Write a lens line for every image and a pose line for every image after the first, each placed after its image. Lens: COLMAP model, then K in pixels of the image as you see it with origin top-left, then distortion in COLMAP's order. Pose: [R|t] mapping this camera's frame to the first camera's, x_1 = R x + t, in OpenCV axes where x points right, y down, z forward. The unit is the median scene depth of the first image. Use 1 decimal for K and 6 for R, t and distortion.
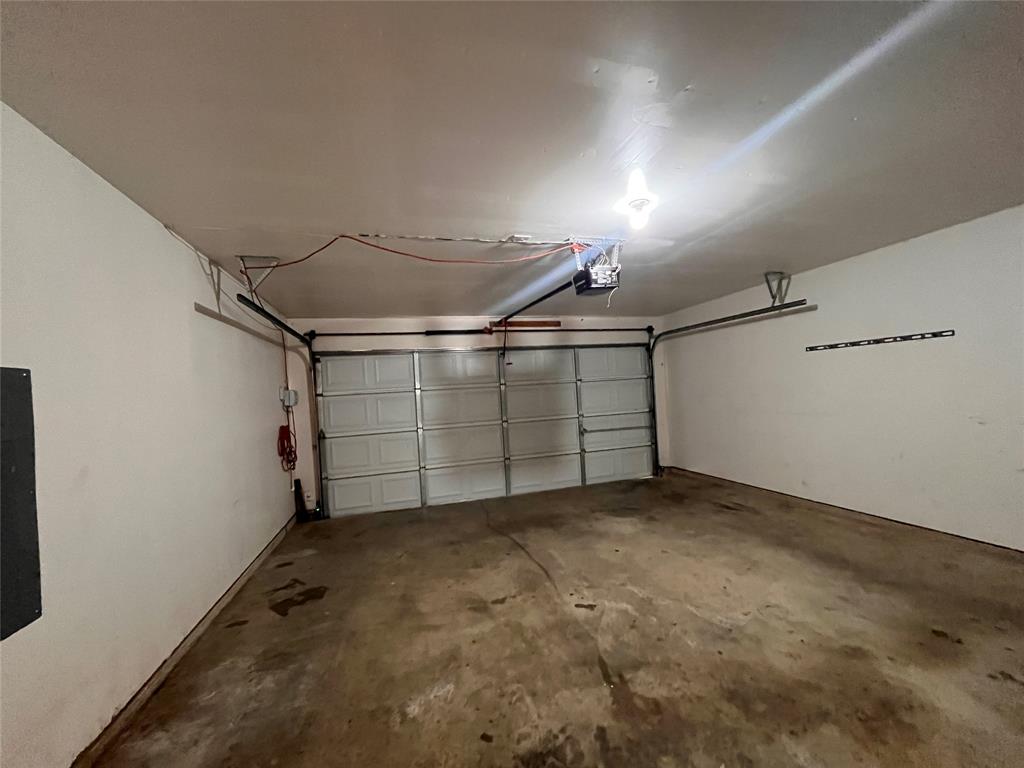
lens RADIAL K [[415.0, 0, 512.1], [0, 415.0, 385.7], [0, 0, 1]] dist [-0.001959, -0.000272]
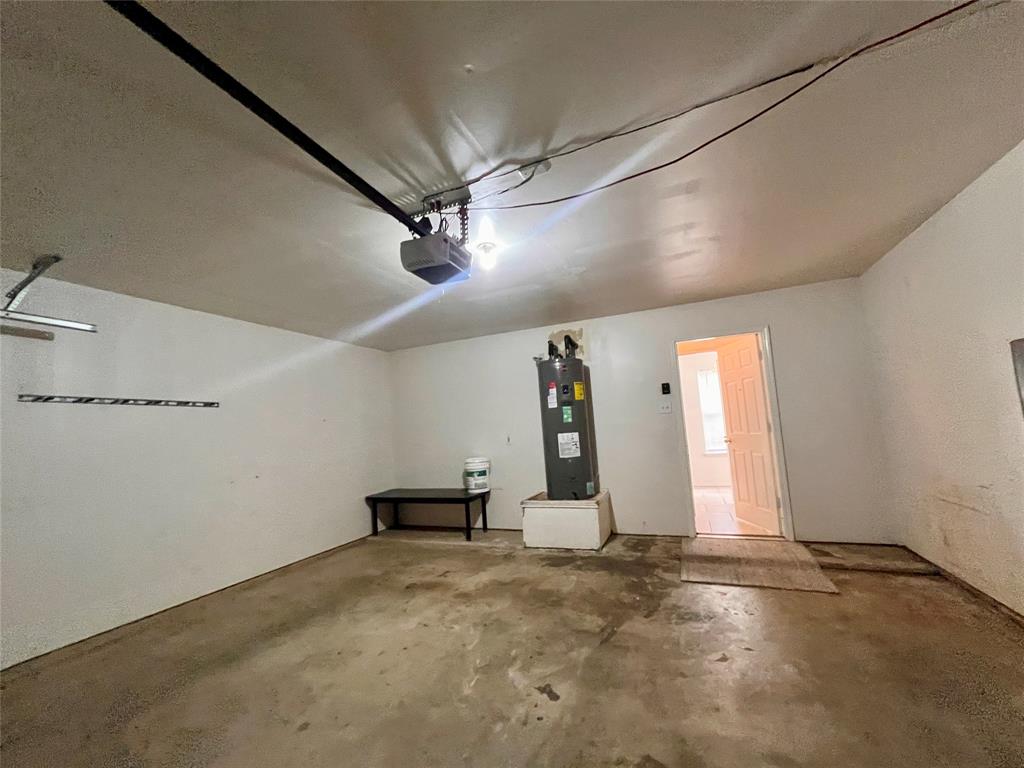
lens RADIAL K [[415.0, 0, 509.6], [0, 415.0, 385.7], [0, 0, 1]] dist [-0.001959, -0.000272]
pose [[-0.769225, 0.170536, 0.615801, -0.348369], [0.095302, 0.983567, -0.153338, 0.092947], [-0.631831, -0.059265, -0.772837, 1.750889]]
